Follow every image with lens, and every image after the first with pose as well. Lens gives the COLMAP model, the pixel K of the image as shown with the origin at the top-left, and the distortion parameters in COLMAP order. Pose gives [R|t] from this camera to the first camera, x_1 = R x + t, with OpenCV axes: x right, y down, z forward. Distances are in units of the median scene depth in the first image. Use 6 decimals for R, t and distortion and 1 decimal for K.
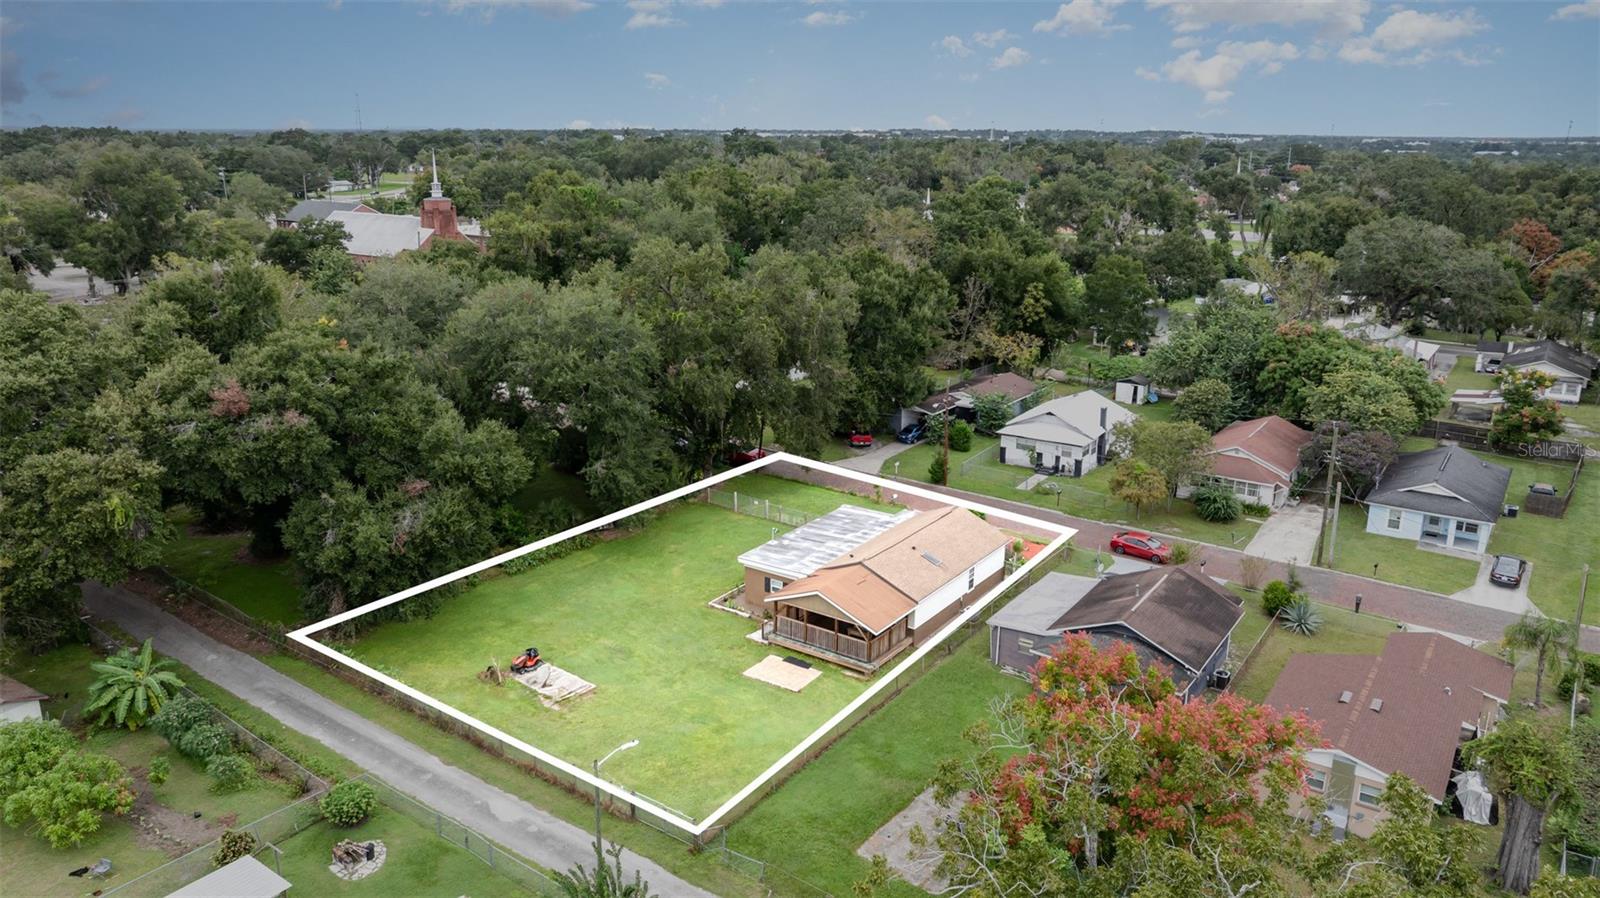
lens RADIAL K [[1129.0, 0, 800.0], [0, 1129.0, 449.0], [0, 0, 1]] dist [-0.025181, 0.000198]
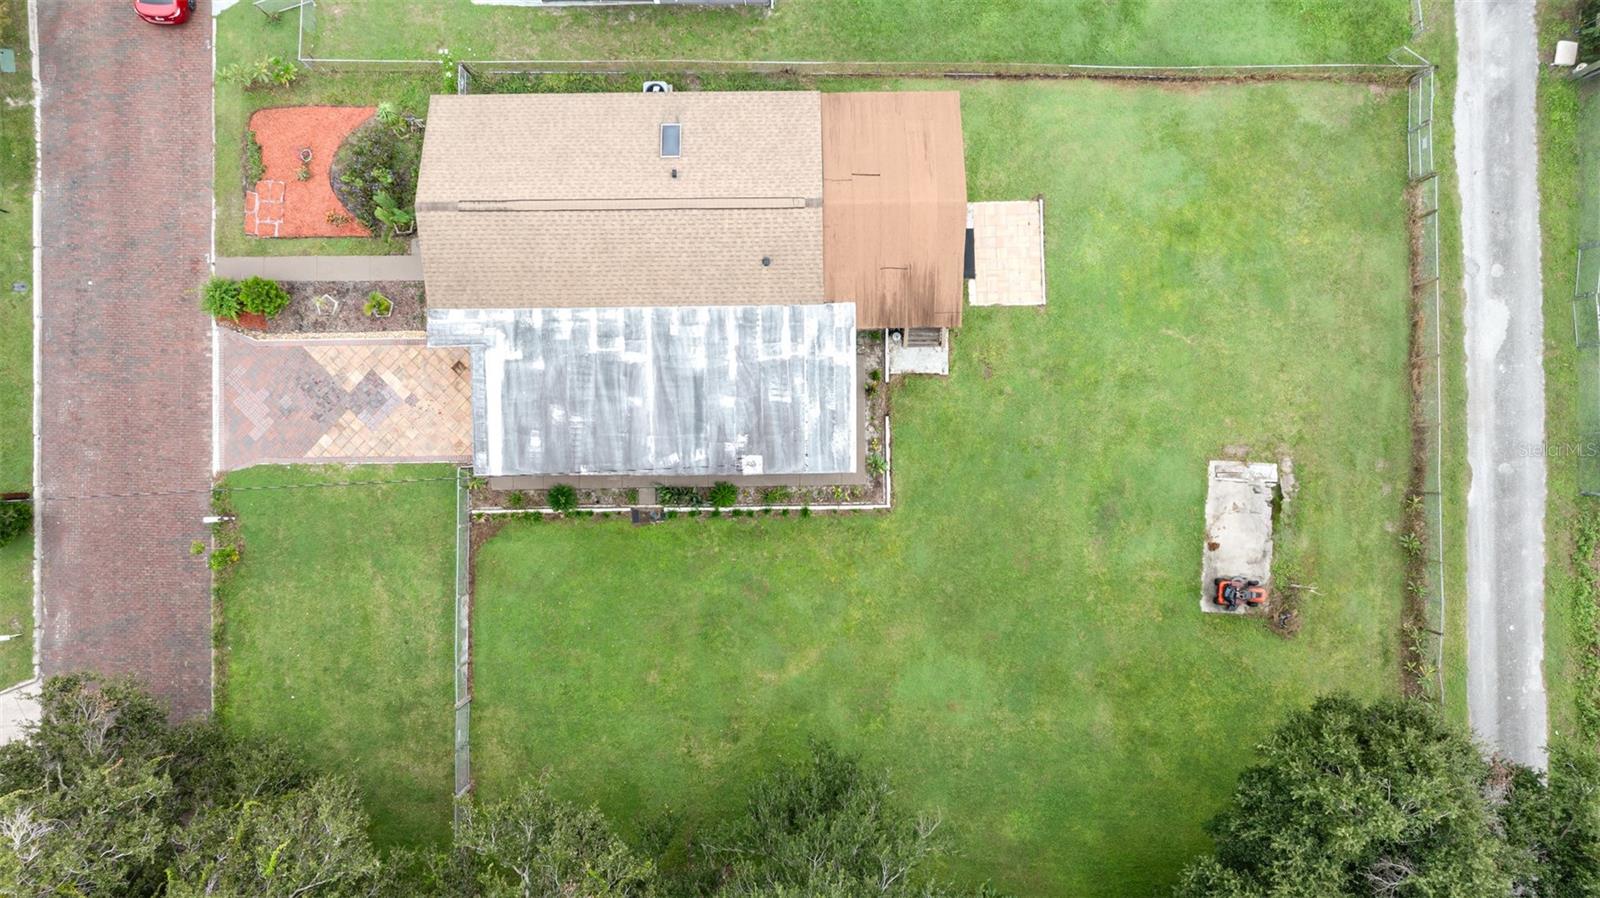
lens RADIAL K [[1129.0, 0, 800.0], [0, 1129.0, 449.0], [0, 0, 1]] dist [-0.025181, 0.000198]
pose [[-0.585402, -0.810693, -0.009050, -0.023943], [0.214945, -0.165956, 0.962423, -0.351166], [-0.781731, 0.561459, 0.271405, 0.764730]]
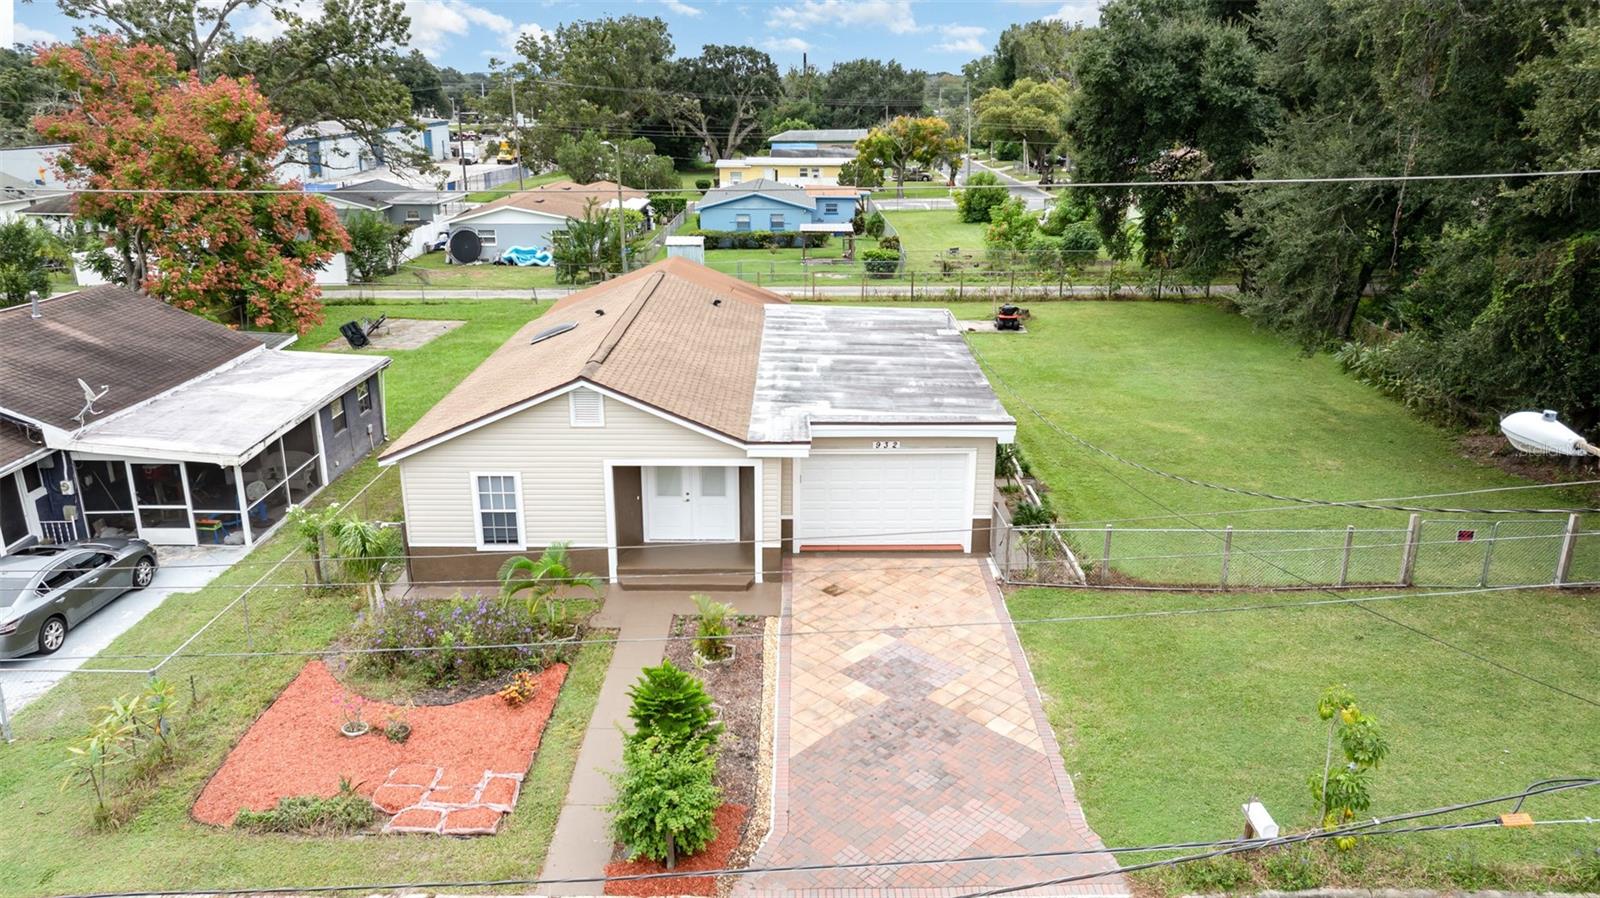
lens RADIAL K [[1129.0, 0, 800.0], [0, 1129.0, 449.0], [0, 0, 1]] dist [-0.025181, 0.000198]
pose [[-0.815999, 0.173107, -0.551525, 0.237235], [-0.163623, 0.845918, 0.507593, -0.078291], [0.554412, 0.504437, -0.661944, 1.150077]]
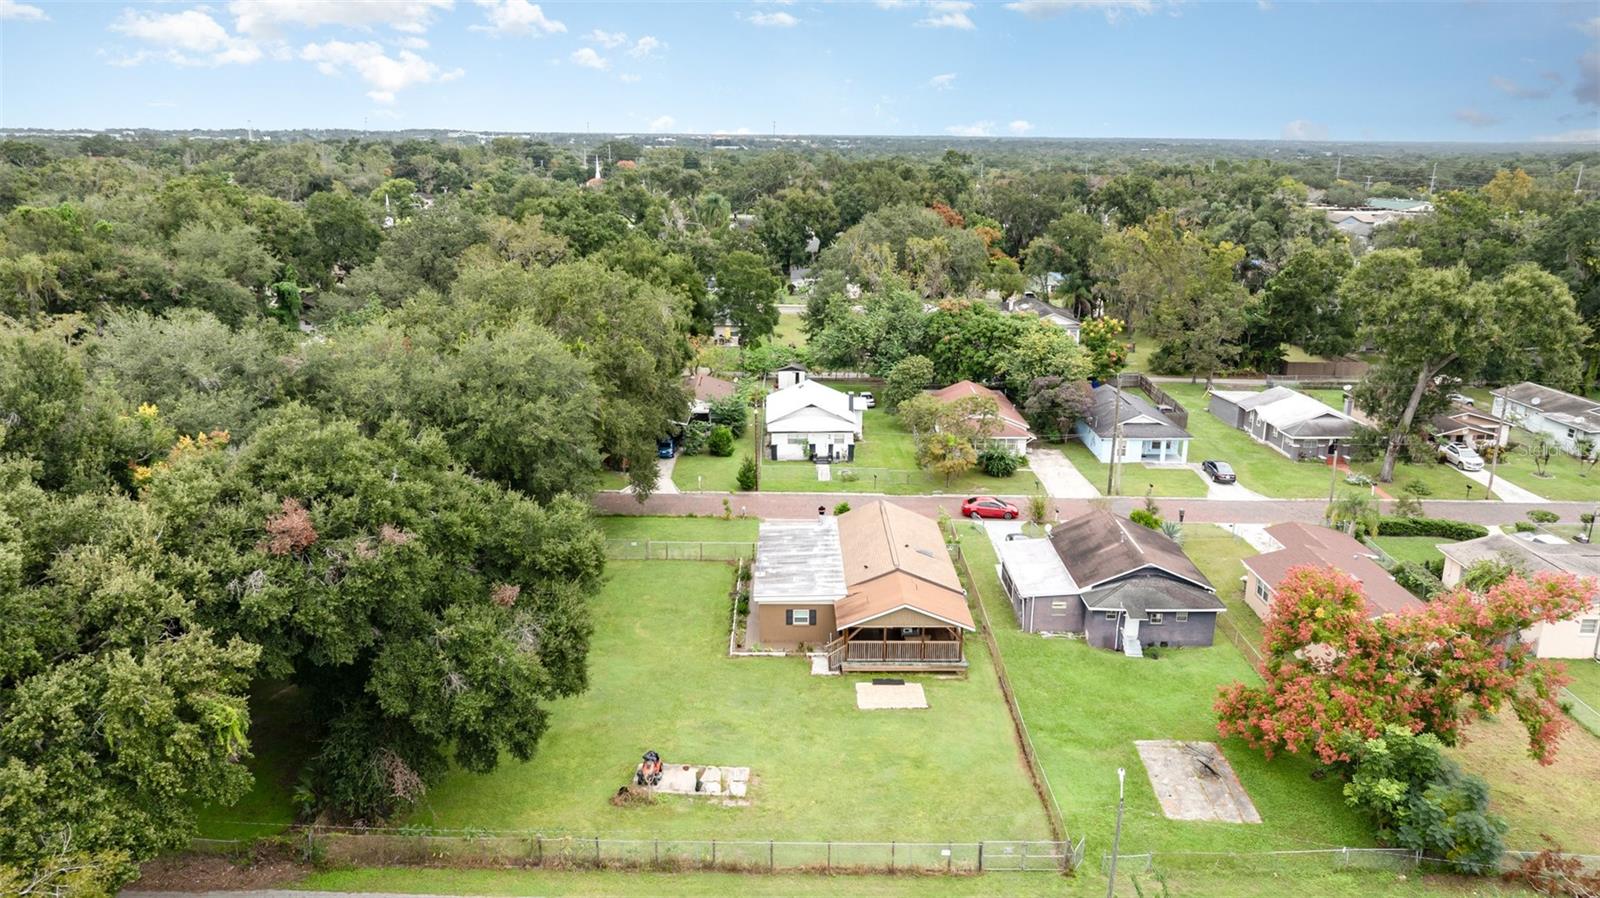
lens RADIAL K [[1129.0, 0, 800.0], [0, 1129.0, 449.0], [0, 0, 1]] dist [-0.025181, 0.000198]
pose [[0.808655, -0.158637, 0.566490, -0.463683], [0.157916, 0.986148, 0.050733, -0.056339], [-0.566691, 0.048433, 0.822505, 0.183798]]
